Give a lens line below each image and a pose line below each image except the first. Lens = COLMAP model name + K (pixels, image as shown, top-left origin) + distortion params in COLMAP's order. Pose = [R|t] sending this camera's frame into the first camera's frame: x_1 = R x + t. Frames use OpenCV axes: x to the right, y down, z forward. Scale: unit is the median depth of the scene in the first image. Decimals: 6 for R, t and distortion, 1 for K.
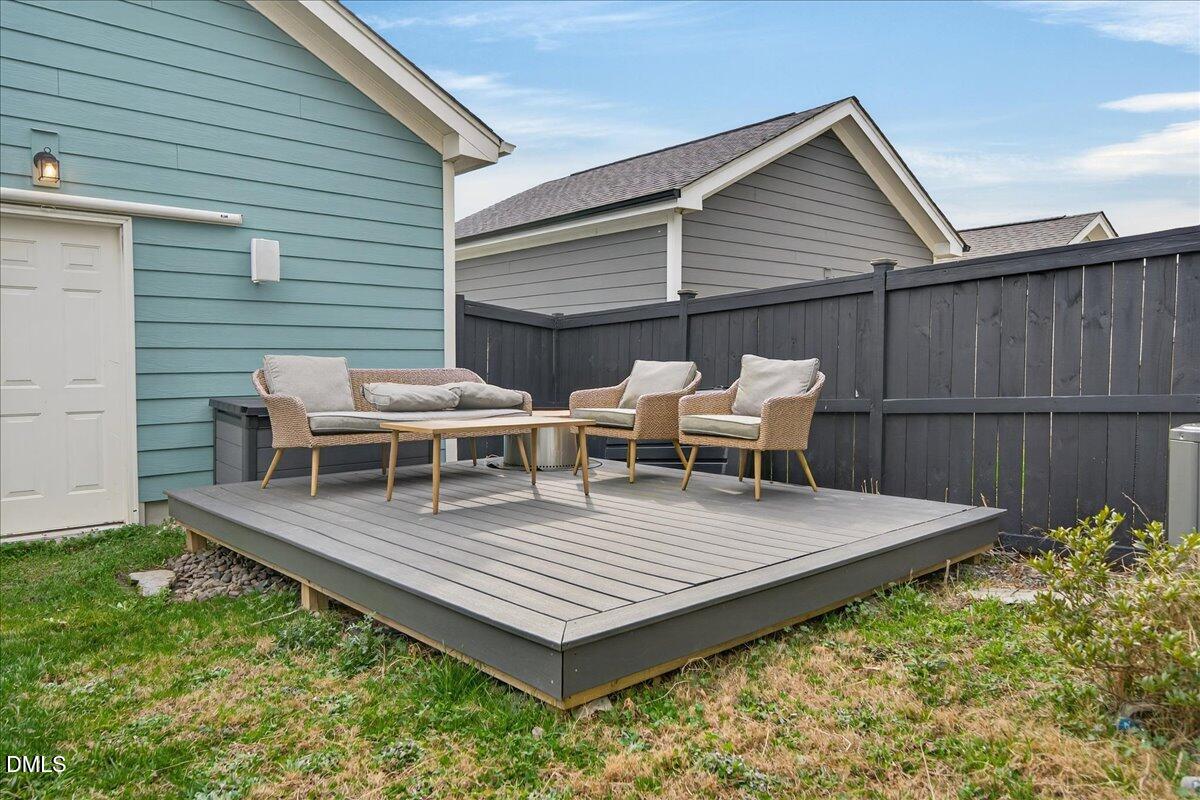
lens RADIAL K [[802.0, 0, 598.6], [0, 802.0, 401.2], [0, 0, 1]] dist [0.021497, -0.003649]
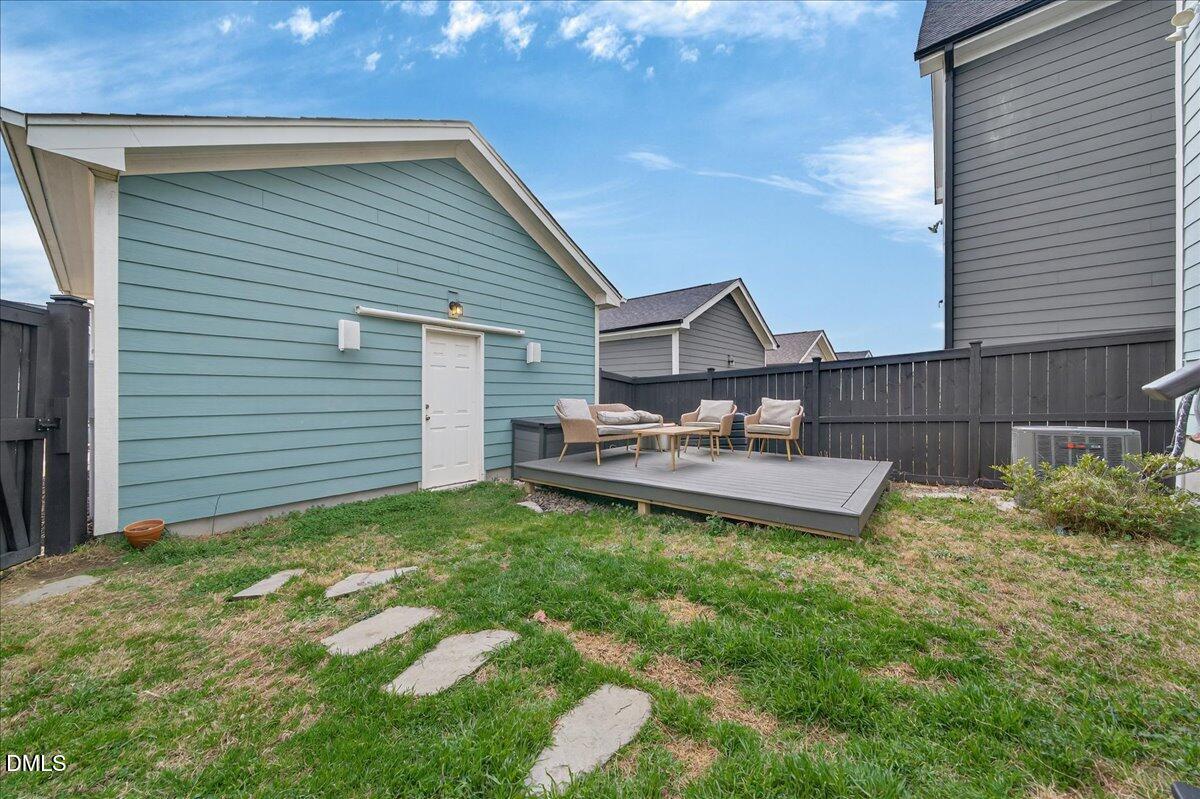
lens RADIAL K [[414.7, 0, 601.7], [0, 414.7, 396.7], [0, 0, 1]] dist [-0.001294, -0.000072]
pose [[0.988953, -0.002191, 0.148213, -0.406734], [0.009165, 0.998882, -0.046385, -0.009433], [-0.147946, 0.047231, 0.987867, -0.084252]]
